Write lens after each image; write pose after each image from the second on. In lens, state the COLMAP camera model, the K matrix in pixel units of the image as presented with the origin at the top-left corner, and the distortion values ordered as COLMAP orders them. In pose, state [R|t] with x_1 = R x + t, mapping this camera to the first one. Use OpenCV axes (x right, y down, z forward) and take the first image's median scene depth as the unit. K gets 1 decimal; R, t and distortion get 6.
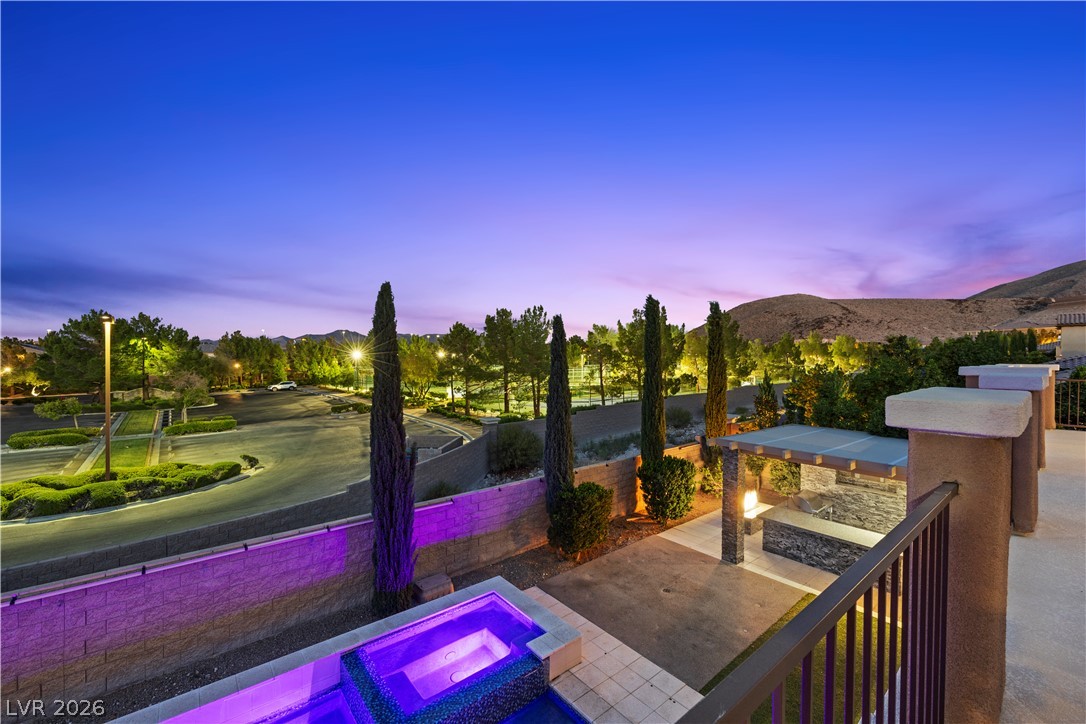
lens RADIAL K [[431.9, 0, 539.3], [0, 431.9, 363.6], [0, 0, 1]] dist [-0.000613, -0.000120]
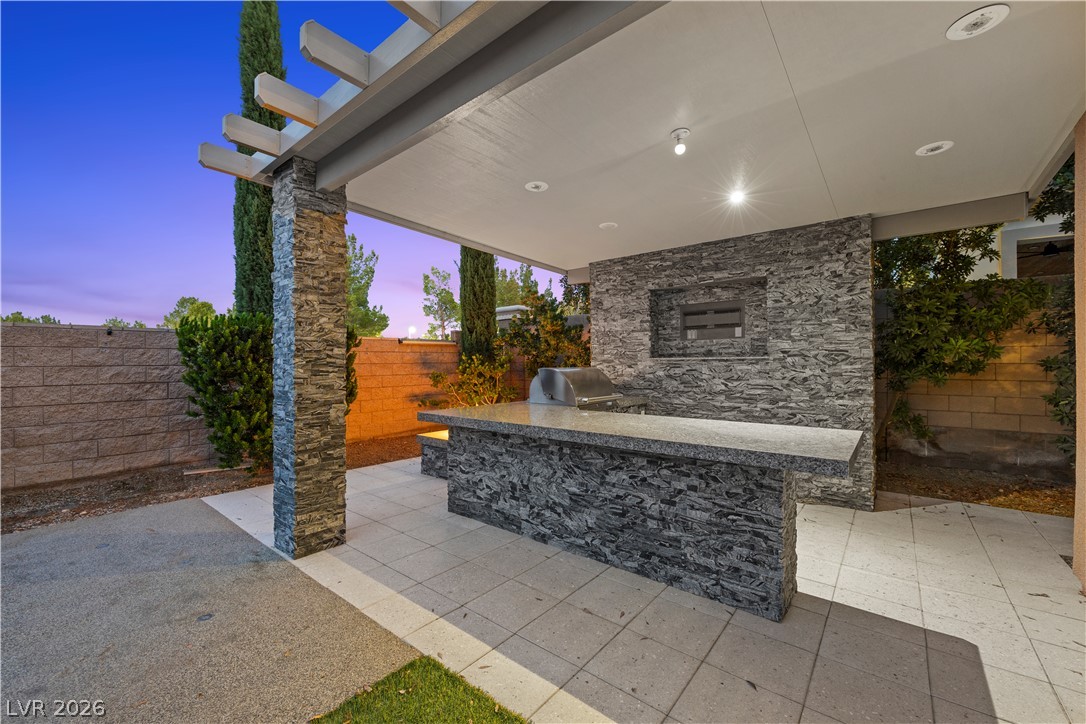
lens RADIAL K [[451.0, 0, 536.4], [0, 451.0, 360.0], [0, 0, 1]] dist [0.008211, -0.000576]
pose [[0.978521, -0.004928, 0.206088, 0.531899], [0.007022, 0.999931, -0.009432, 0.319758], [-0.206027, 0.010677, 0.978488, 0.634189]]
